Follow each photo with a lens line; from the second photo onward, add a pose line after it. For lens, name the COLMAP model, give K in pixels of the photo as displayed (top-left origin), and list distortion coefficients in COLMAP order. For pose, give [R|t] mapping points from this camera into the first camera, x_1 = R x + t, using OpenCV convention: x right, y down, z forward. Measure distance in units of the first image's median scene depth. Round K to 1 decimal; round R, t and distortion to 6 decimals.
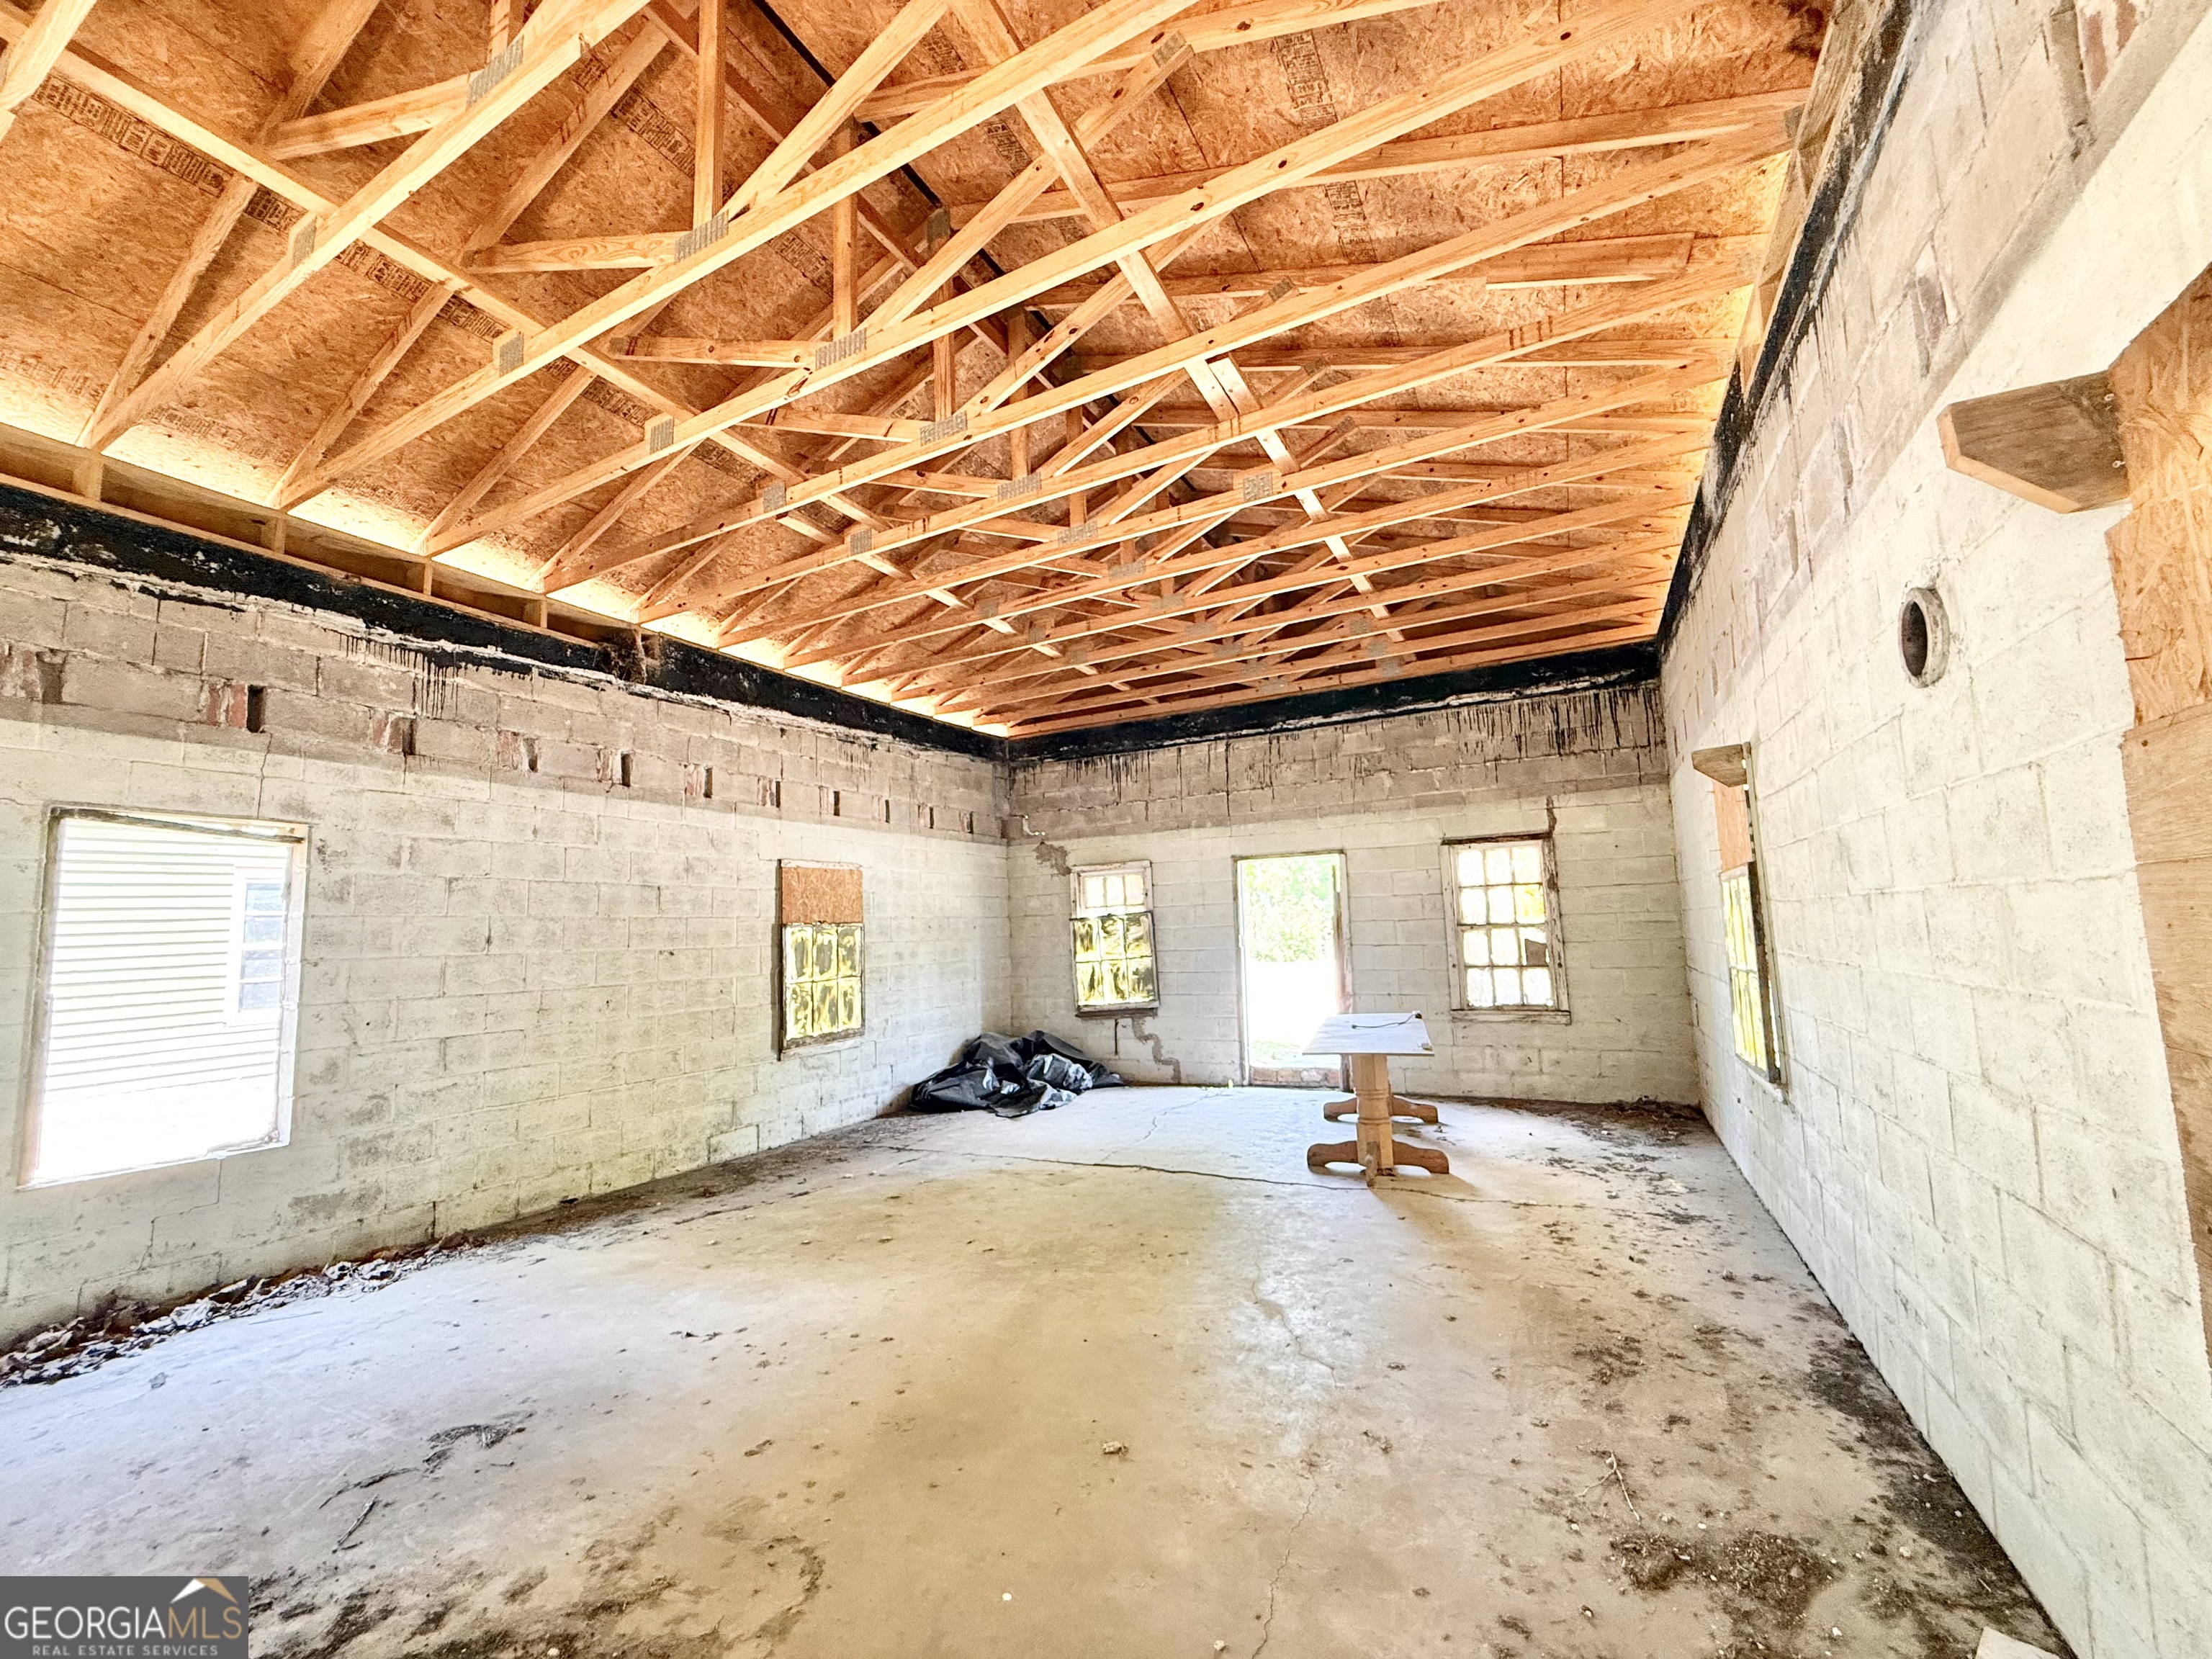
lens RADIAL K [[886.4, 0, 1103.3], [0, 886.4, 837.5], [0, 0, 1]] dist [-0.002213, 0.001446]
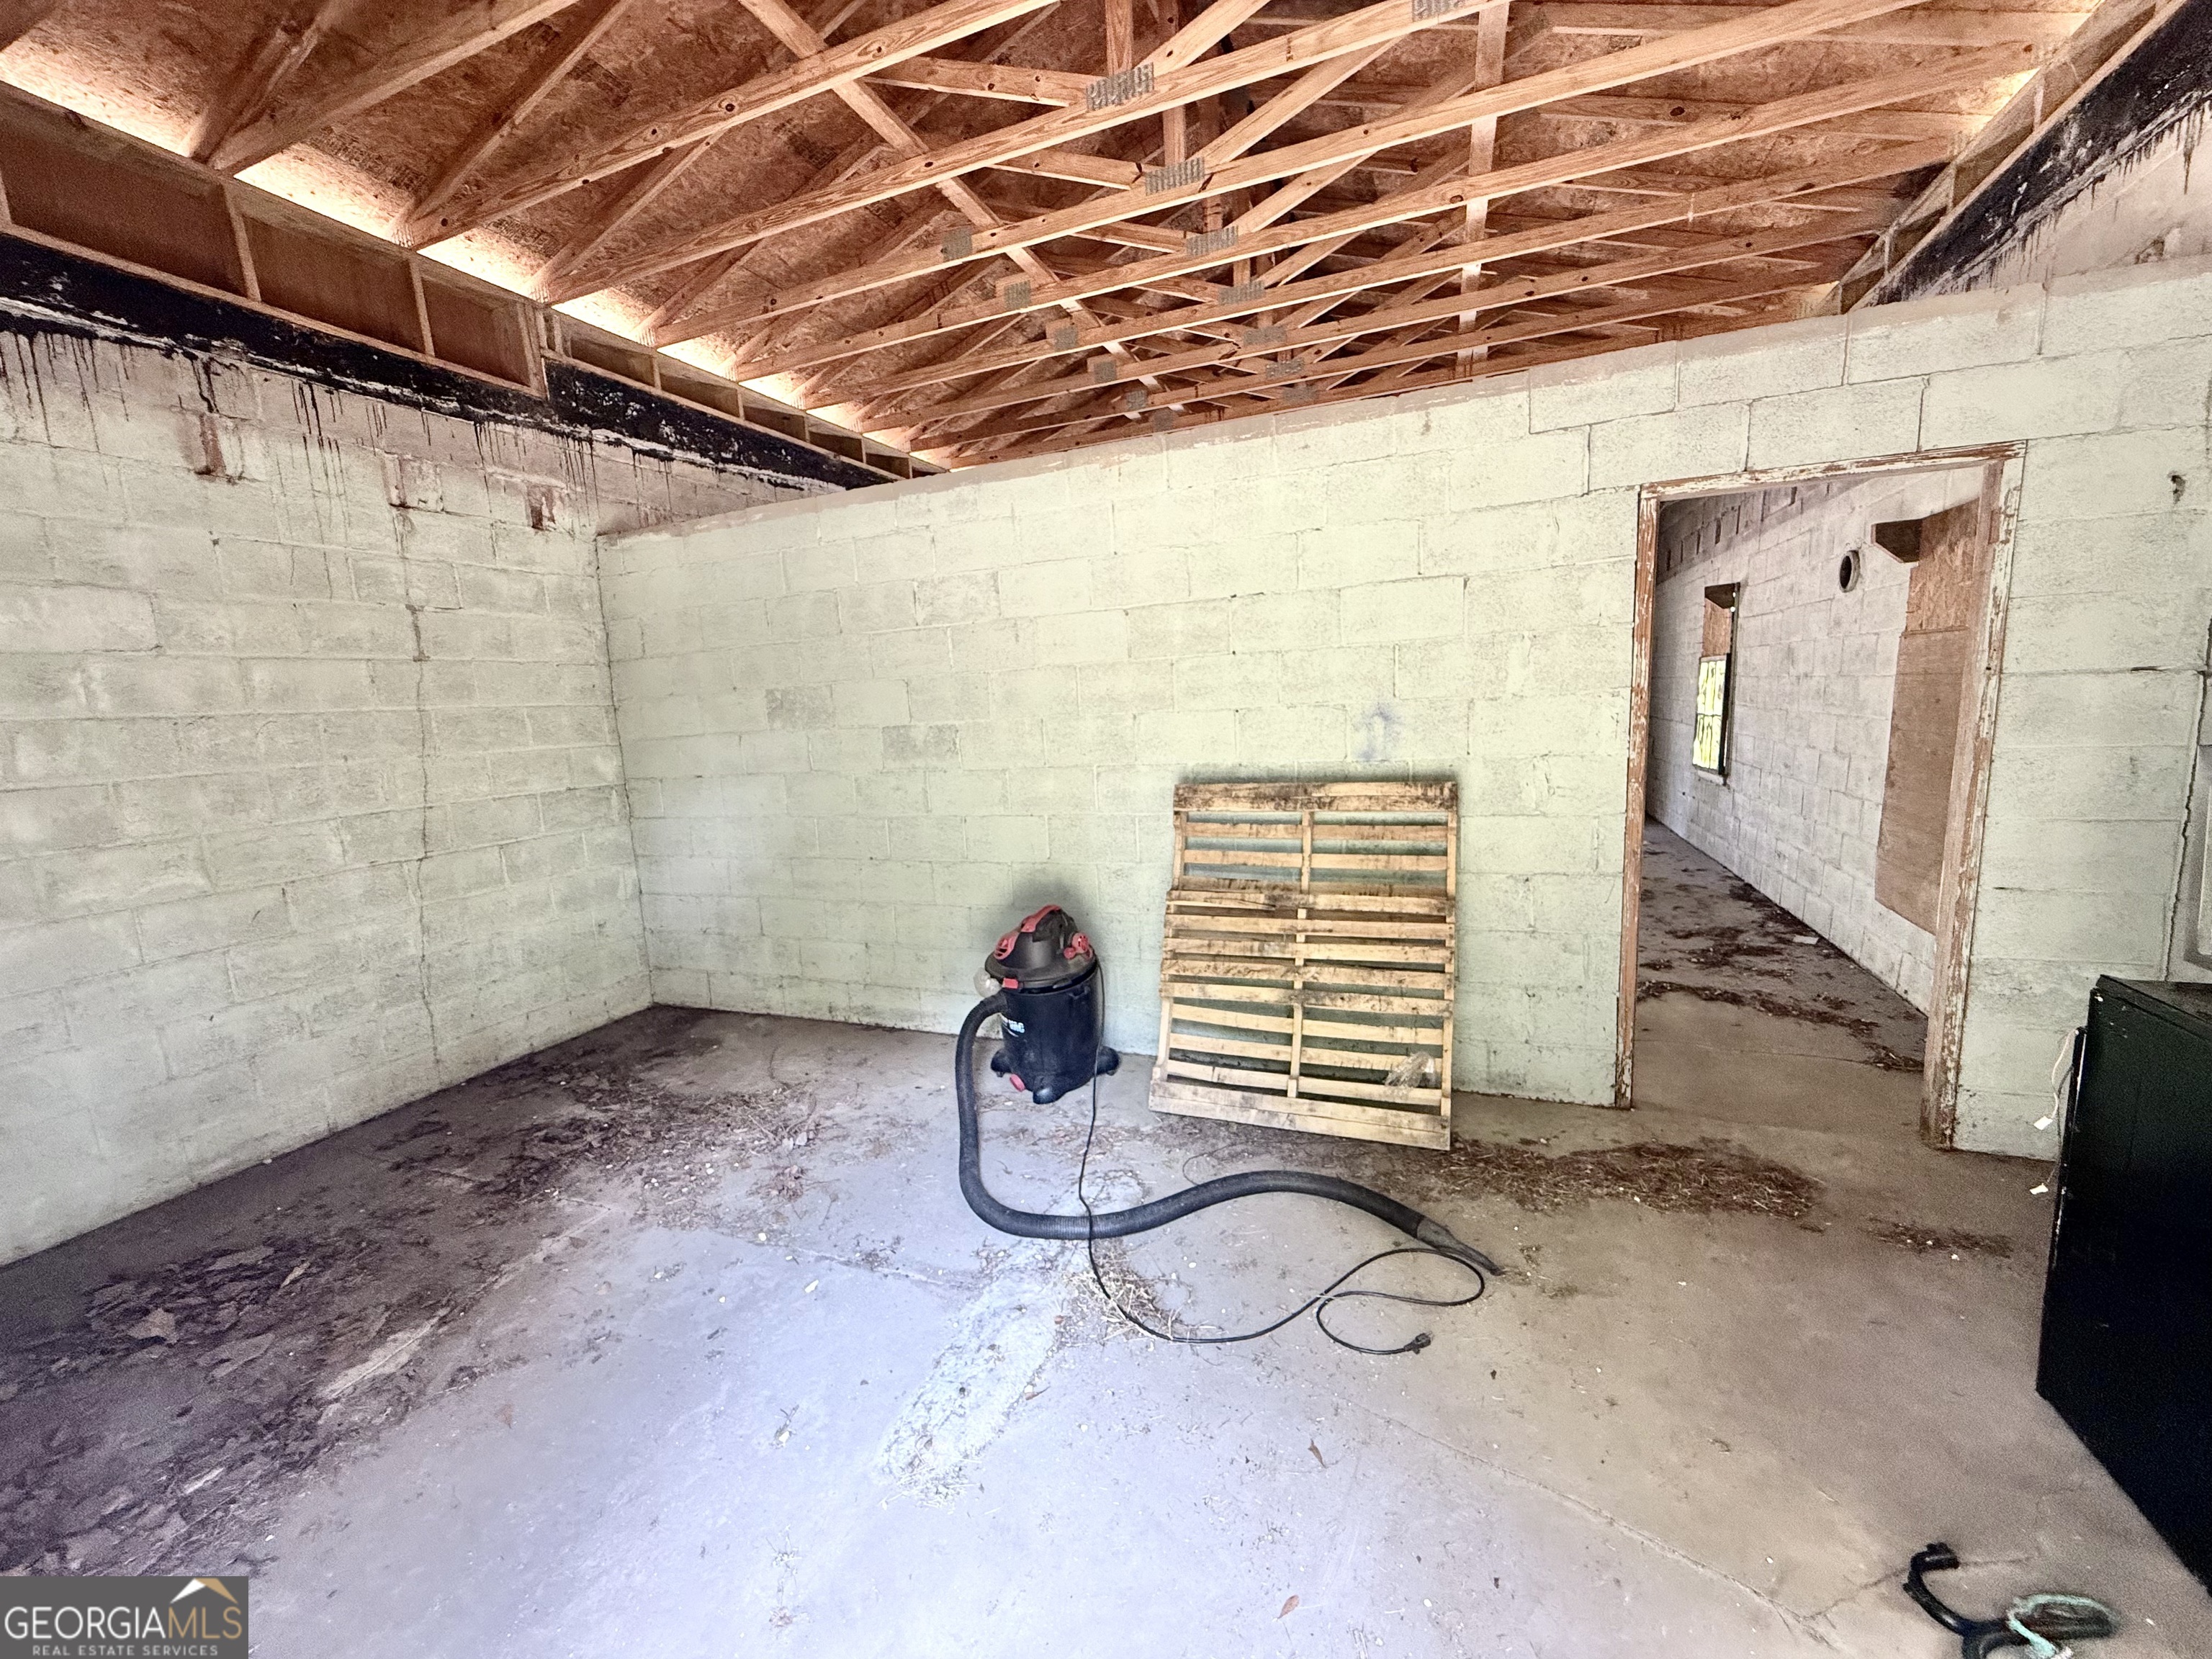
lens RADIAL K [[886.4, 0, 1098.6], [0, 886.4, 837.3], [0, 0, 1]] dist [-0.002213, 0.001446]
pose [[0.994957, -0.031618, 0.095191, -0.570201], [0.005848, 0.965687, 0.259642, -0.068315], [-0.100134, -0.257776, 0.961002, -0.544913]]
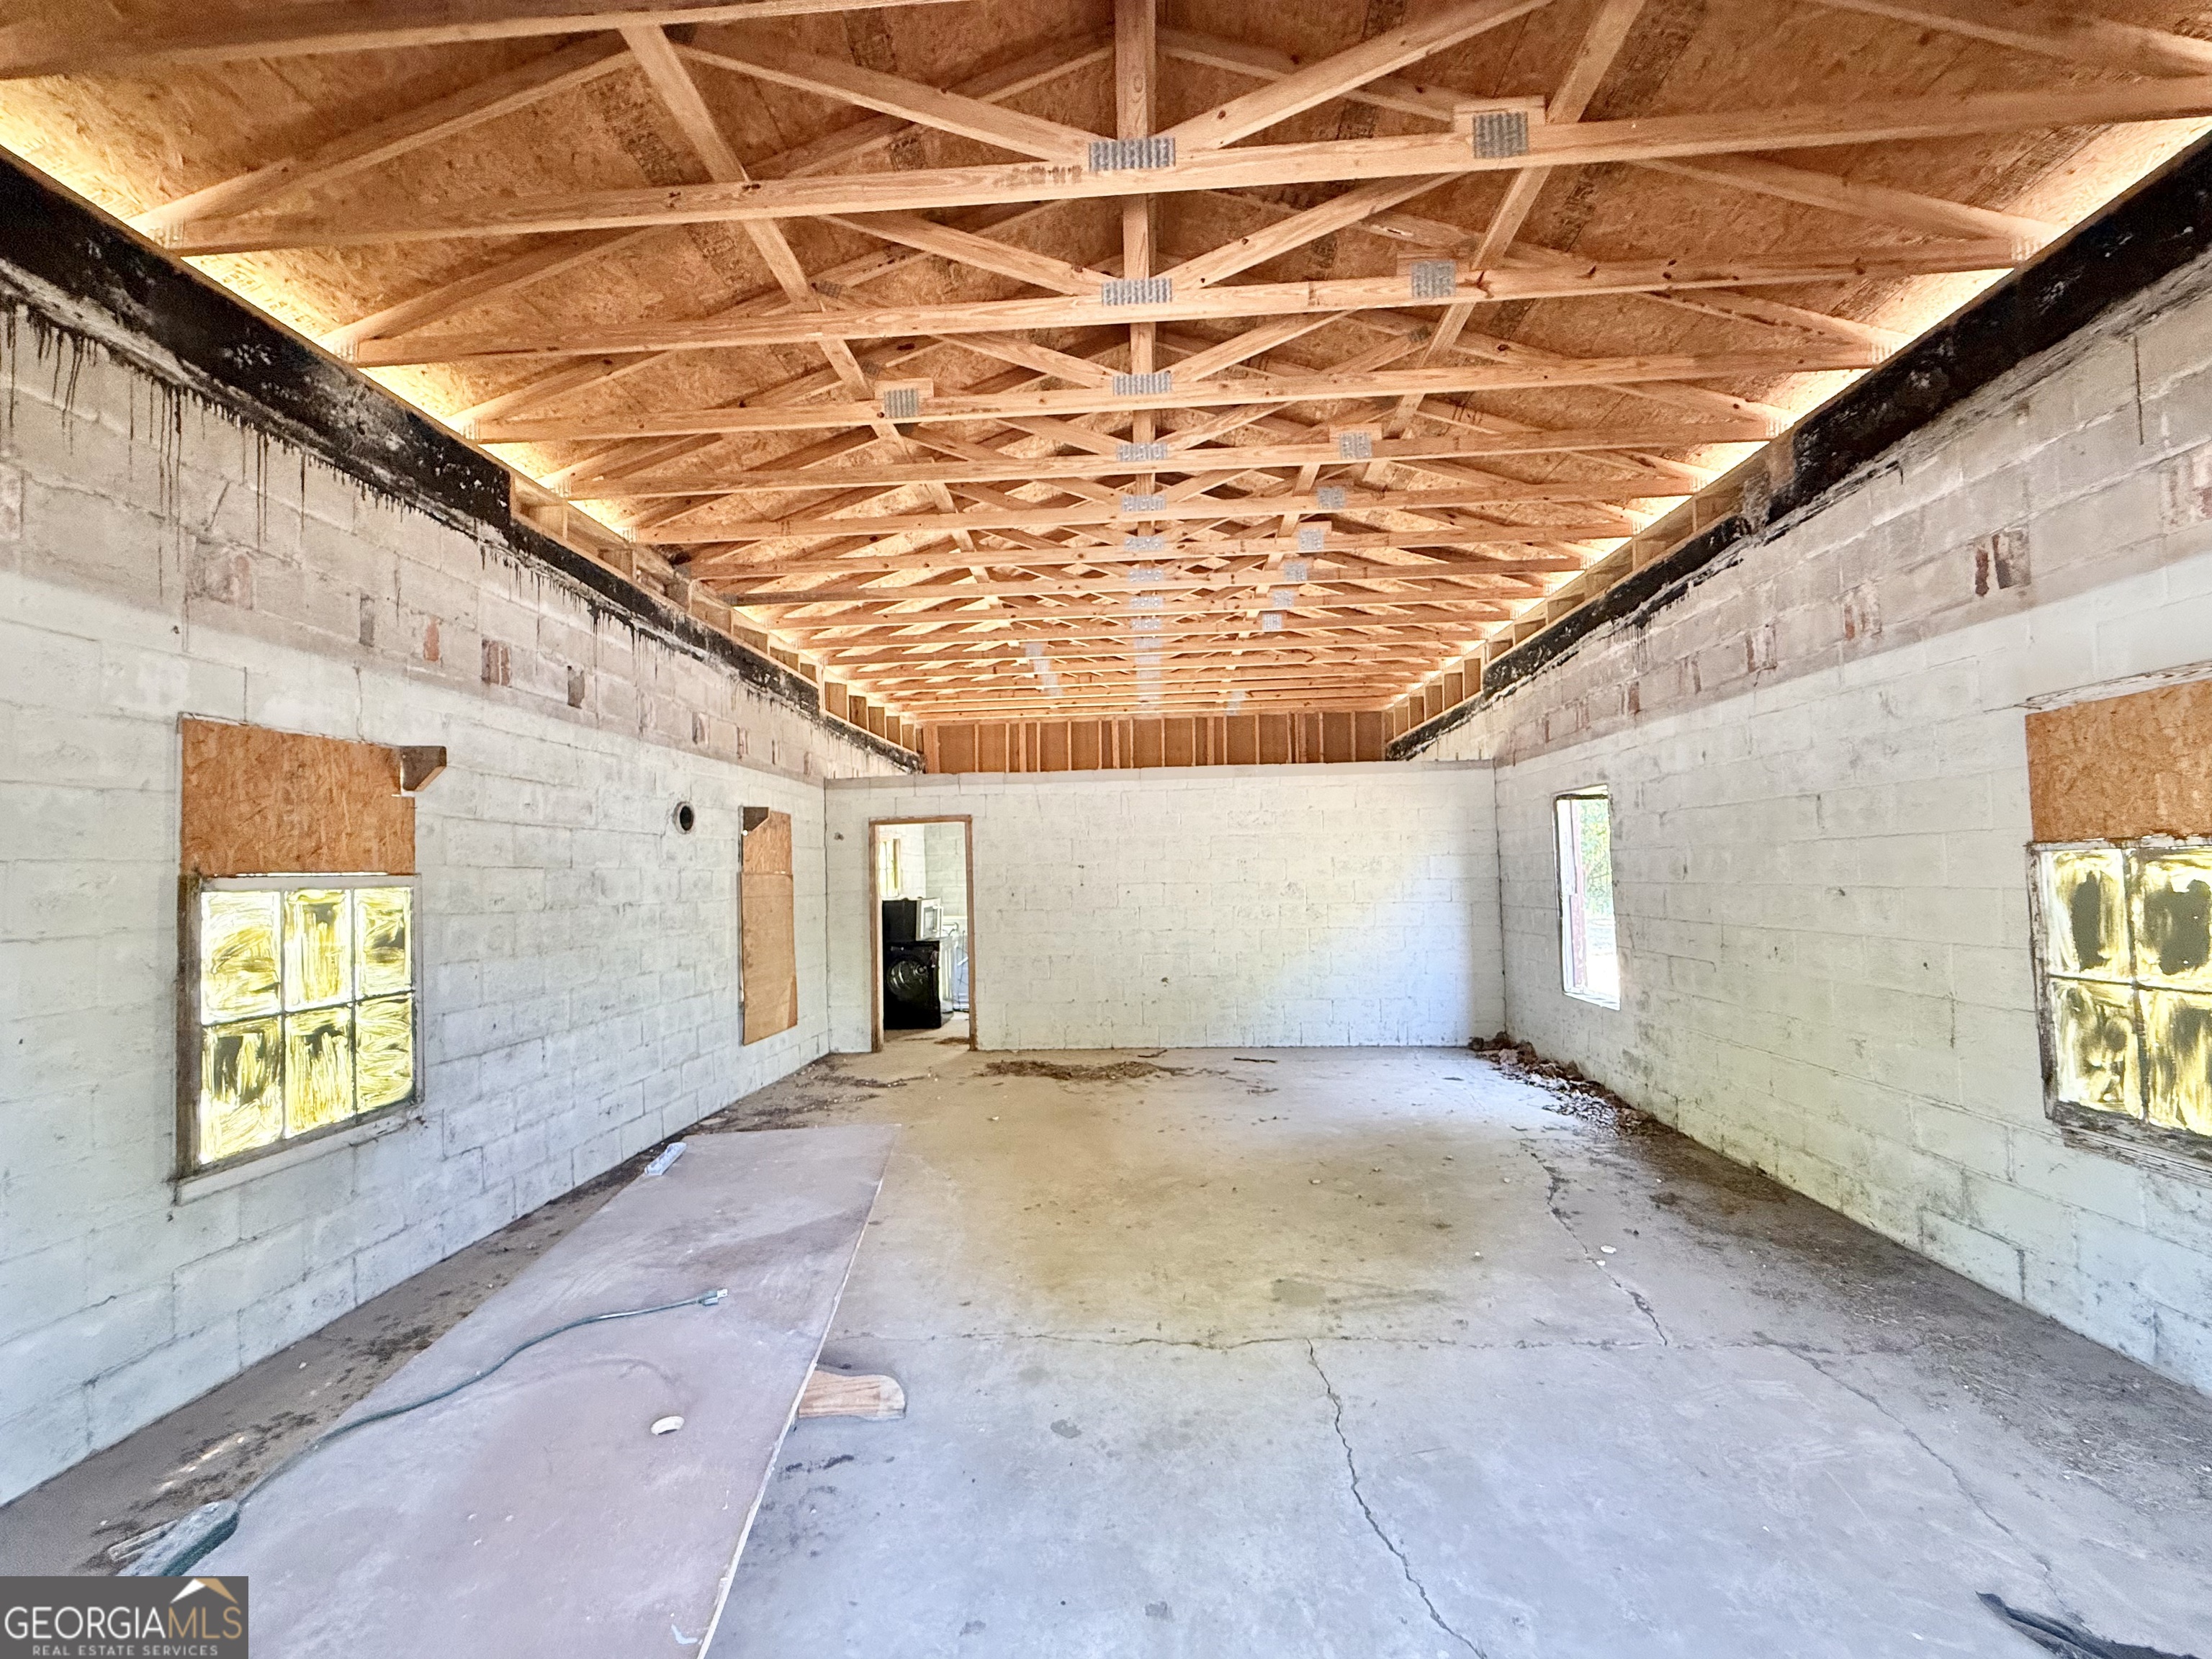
lens RADIAL K [[886.4, 0, 1103.0], [0, 886.4, 839.6], [0, 0, 1]] dist [-0.002213, 0.001446]
pose [[-0.908082, 0.040319, -0.416848, 0.364556], [0.102283, 0.986564, -0.127393, 0.150768], [0.406111, -0.158320, -0.900005, 1.735701]]
